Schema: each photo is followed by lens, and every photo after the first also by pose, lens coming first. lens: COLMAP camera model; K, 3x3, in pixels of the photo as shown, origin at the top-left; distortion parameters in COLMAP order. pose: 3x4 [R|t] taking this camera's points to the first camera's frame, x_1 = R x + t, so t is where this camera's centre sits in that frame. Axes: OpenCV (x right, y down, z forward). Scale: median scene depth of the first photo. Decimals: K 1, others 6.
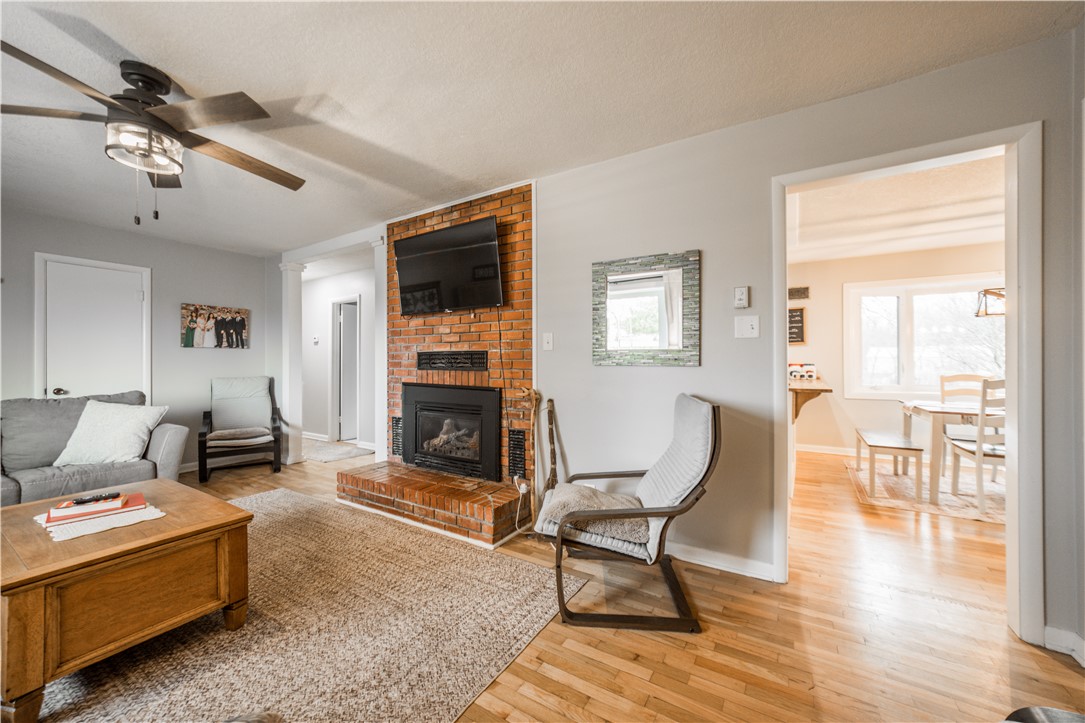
lens RADIAL K [[414.3, 0, 539.3], [0, 414.3, 363.7], [0, 0, 1]] dist [-0.023824, 0.011456]
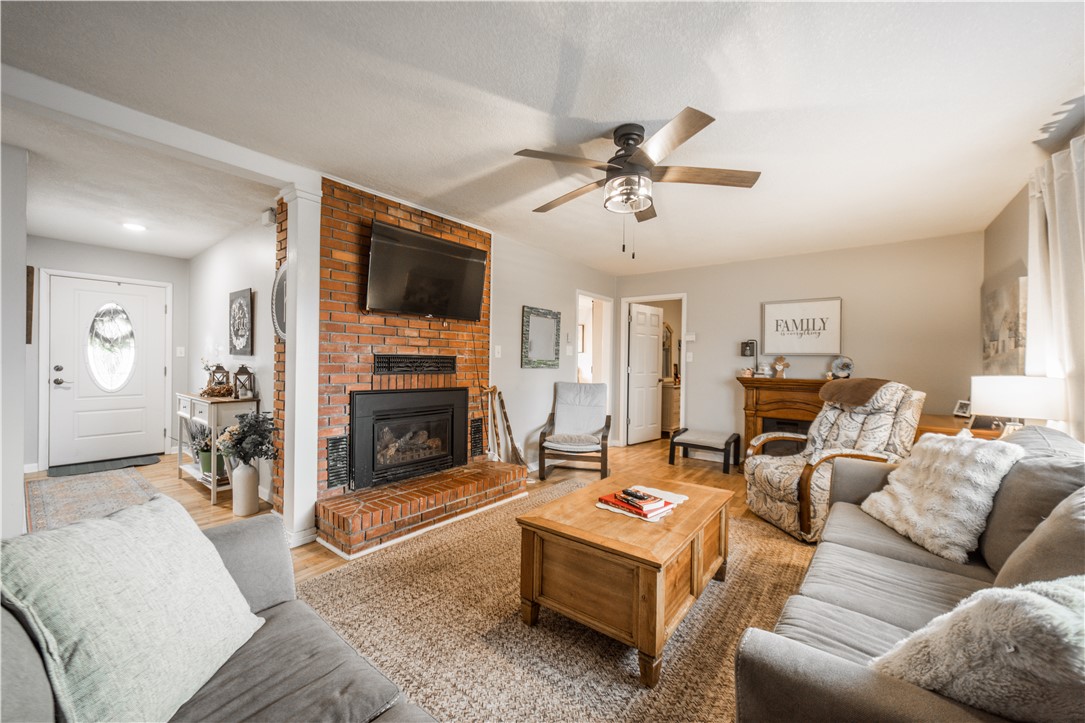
lens RADIAL K [[414.3, 0, 539.3], [0, 414.3, 363.7], [0, 0, 1]] dist [-0.023824, 0.011456]
pose [[0.112349, -0.002867, 0.993665, -1.225674], [-0.012576, 0.999912, 0.004307, -0.017961], [-0.993589, -0.012980, 0.112303, 0.622099]]
